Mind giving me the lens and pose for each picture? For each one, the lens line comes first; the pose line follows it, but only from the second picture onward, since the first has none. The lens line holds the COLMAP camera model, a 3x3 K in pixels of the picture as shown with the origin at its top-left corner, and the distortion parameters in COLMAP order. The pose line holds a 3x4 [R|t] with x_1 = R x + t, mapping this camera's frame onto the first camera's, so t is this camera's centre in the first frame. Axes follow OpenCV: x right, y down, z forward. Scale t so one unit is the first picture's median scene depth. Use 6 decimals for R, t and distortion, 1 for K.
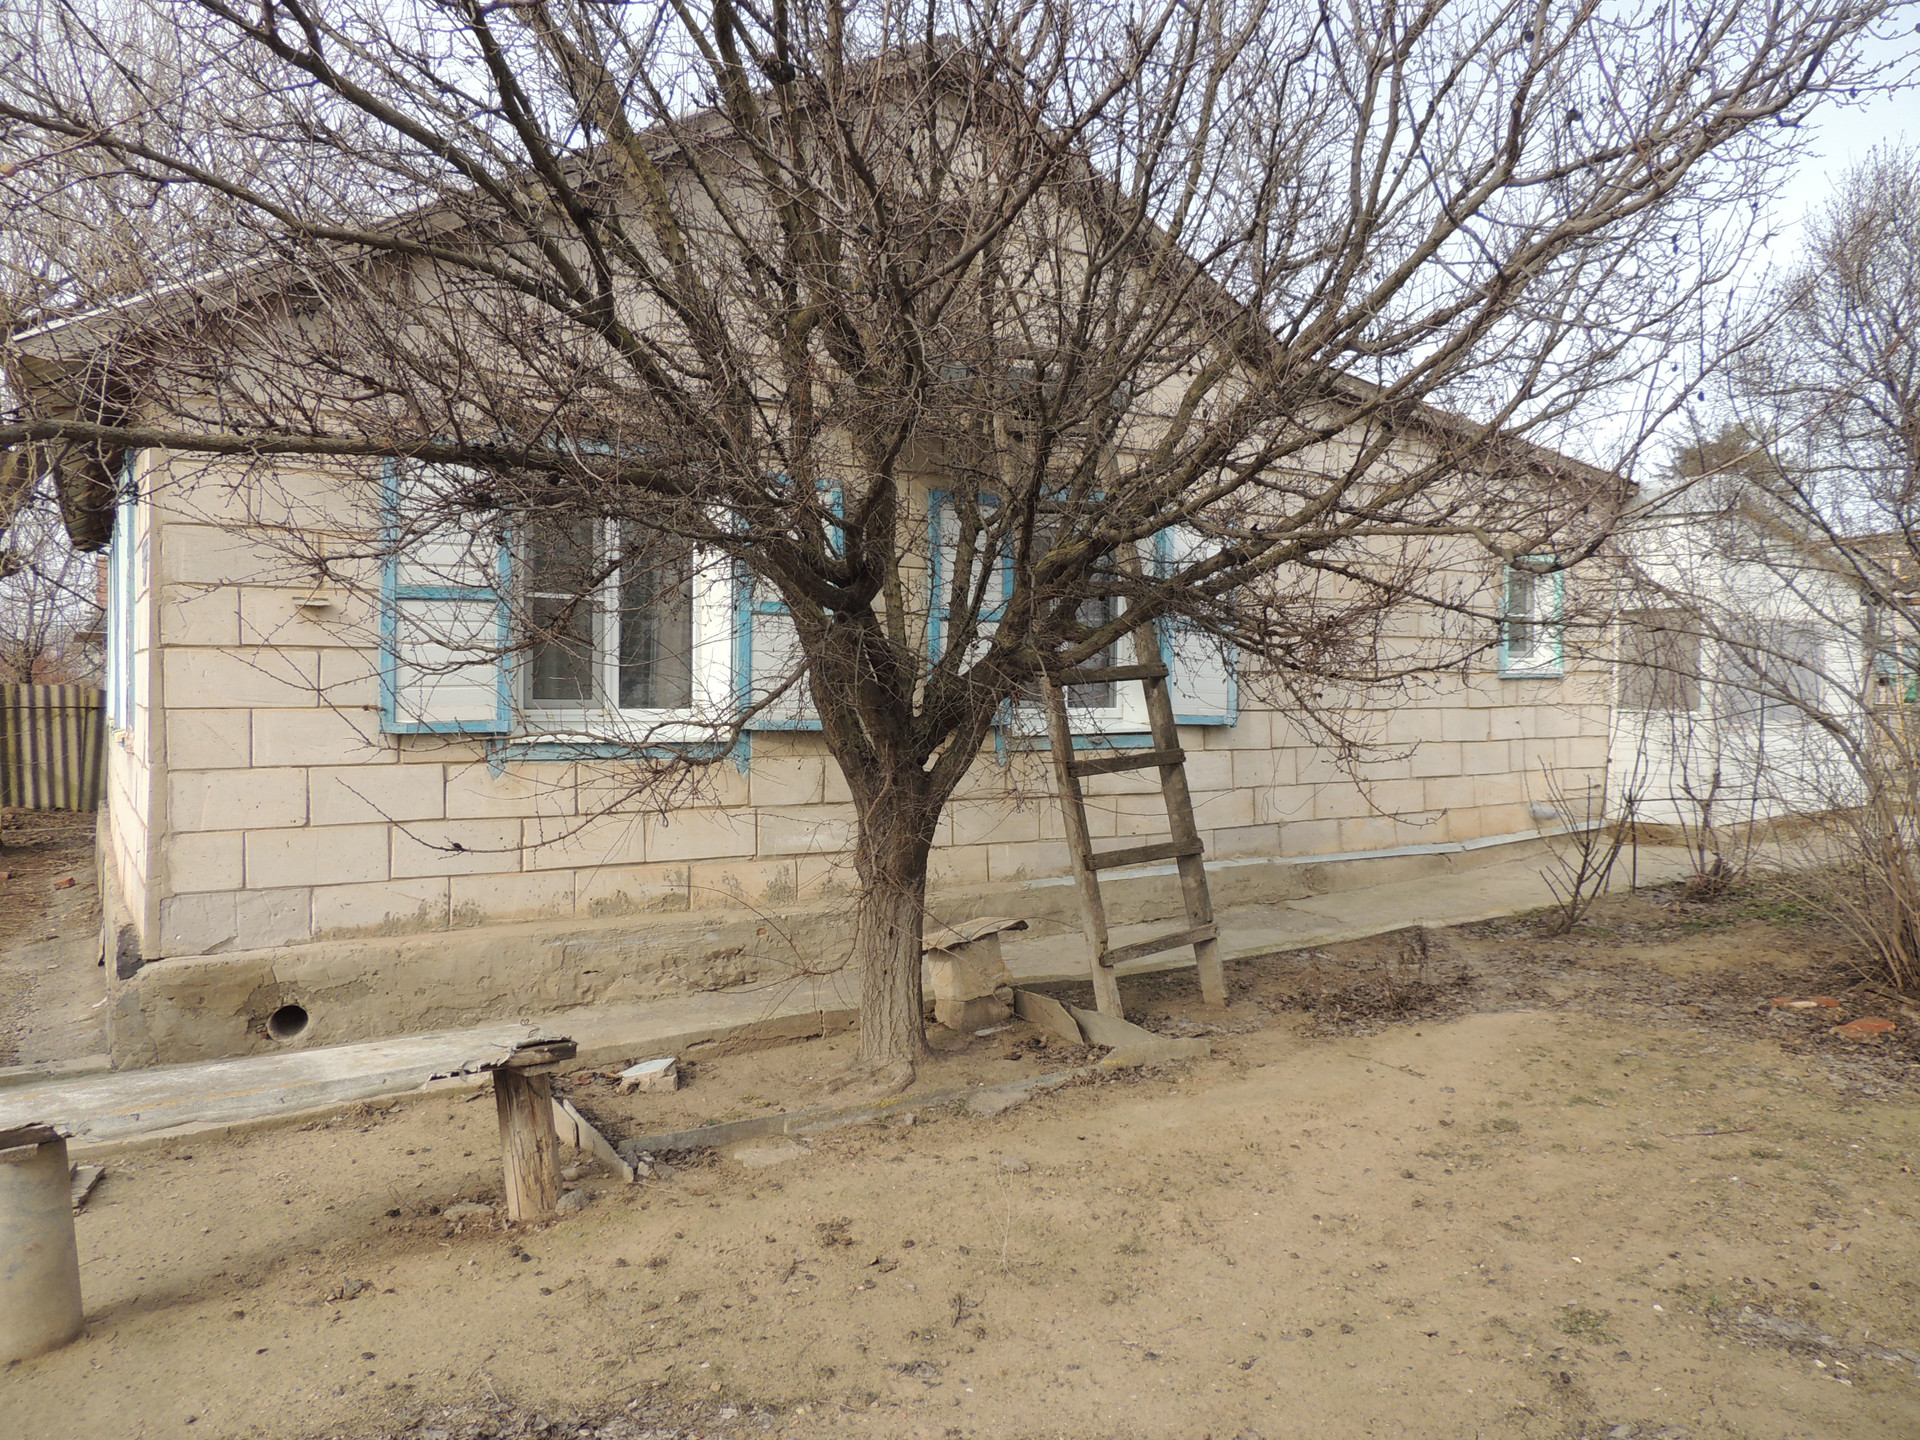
lens RADIAL K [[1361.9, 0, 958.0], [0, 1361.9, 728.5], [0, 0, 1]] dist [-0.022826, 0.002422]
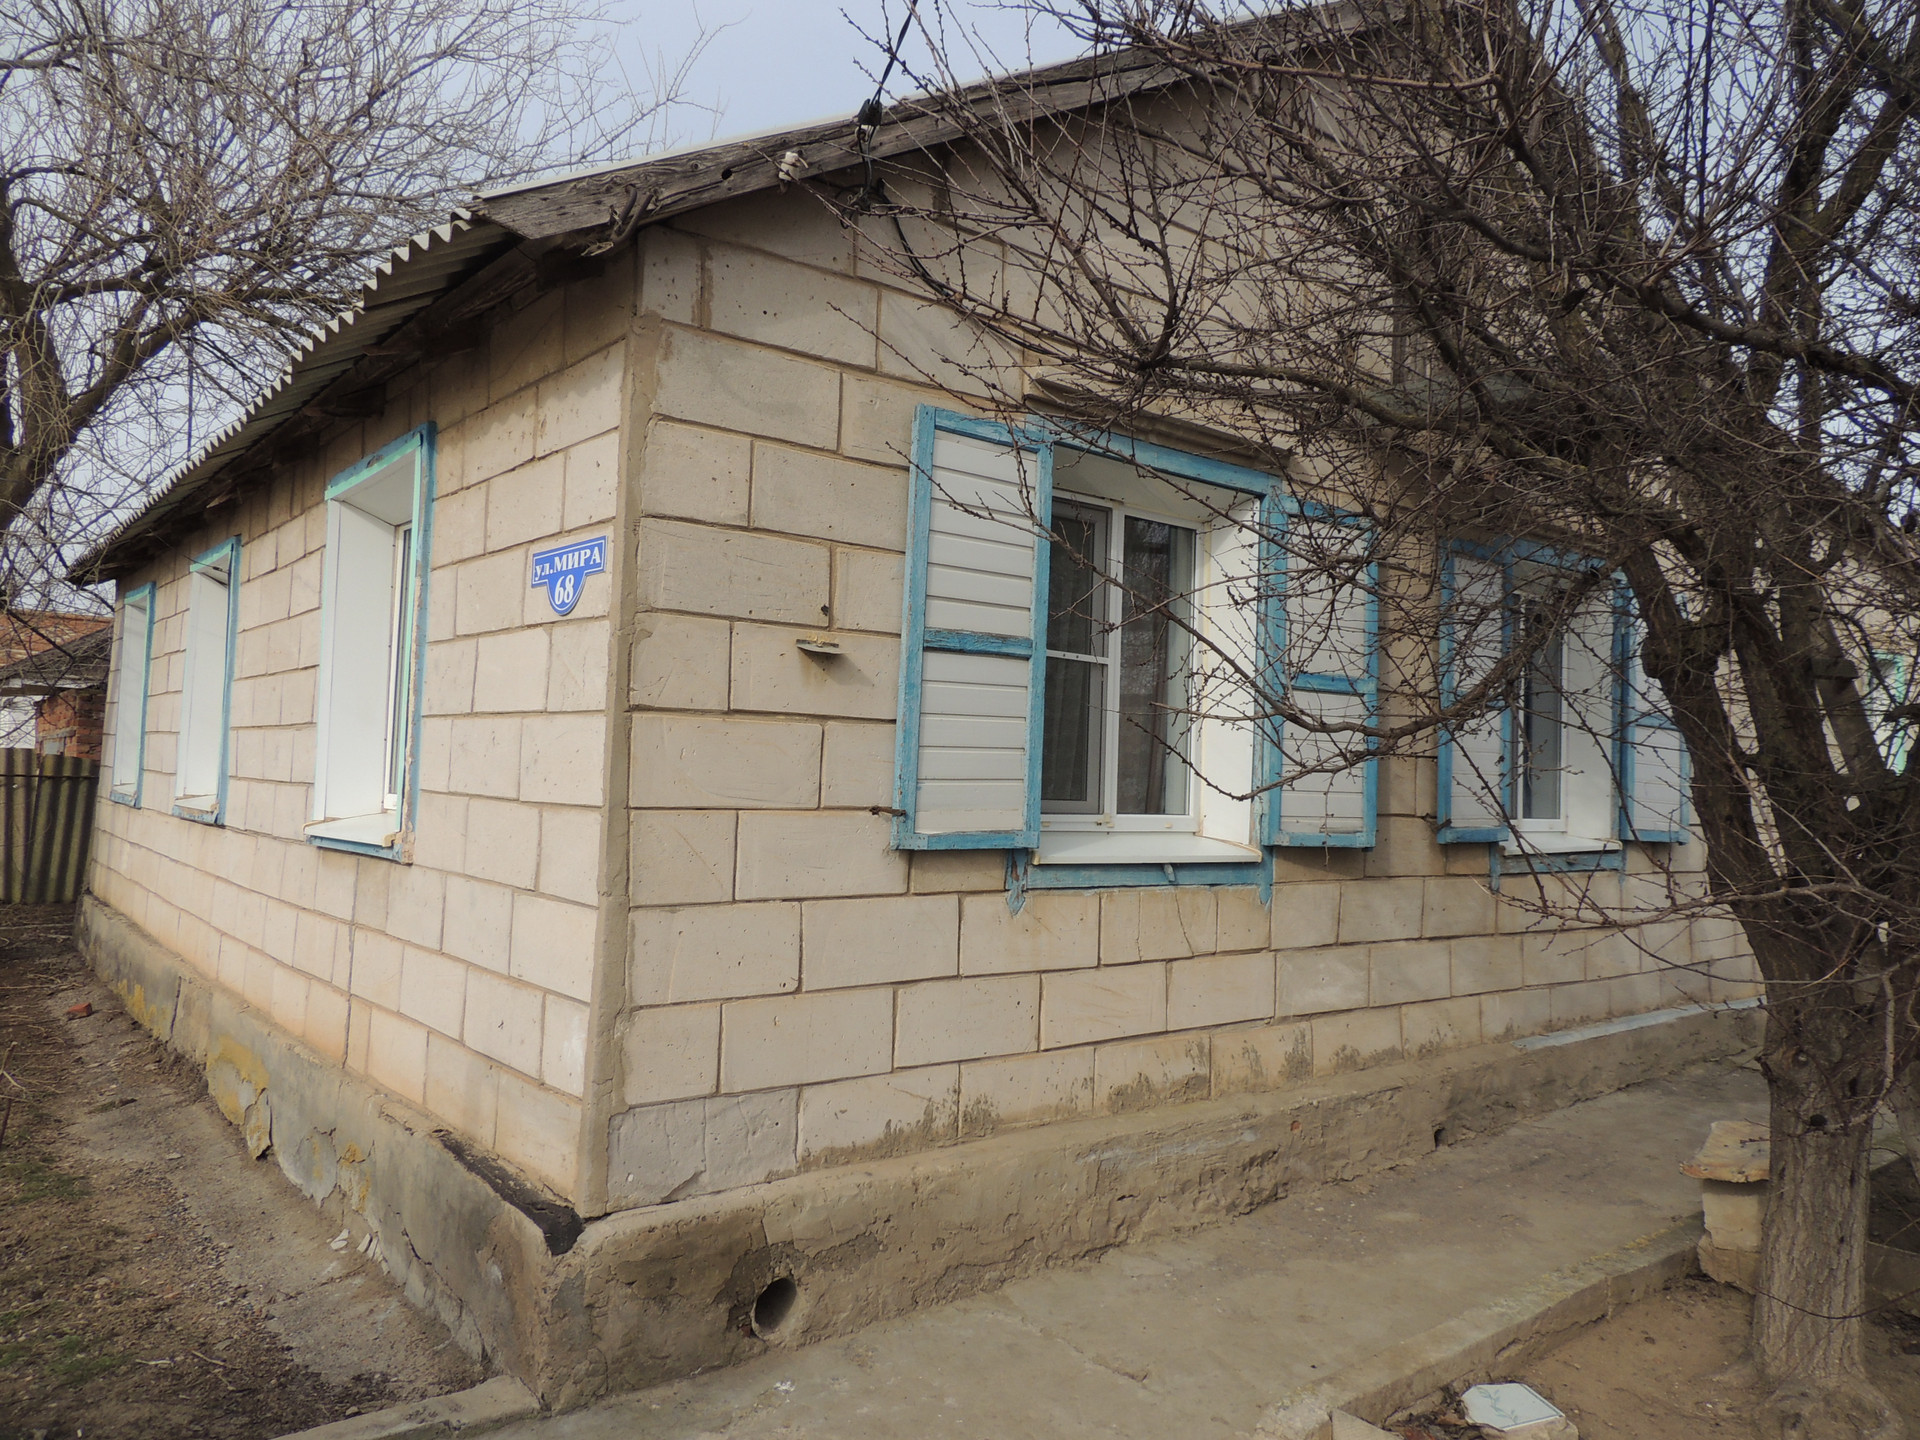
lens RADIAL K [[1361.9, 0, 962.6], [0, 1361.9, 717.9], [0, 0, 1]] dist [-0.022826, 0.002422]
pose [[0.993808, 0.030171, 0.106937, -0.466557], [-0.022653, 0.997231, -0.070838, -0.014213], [-0.108778, 0.067977, 0.991739, 0.329489]]
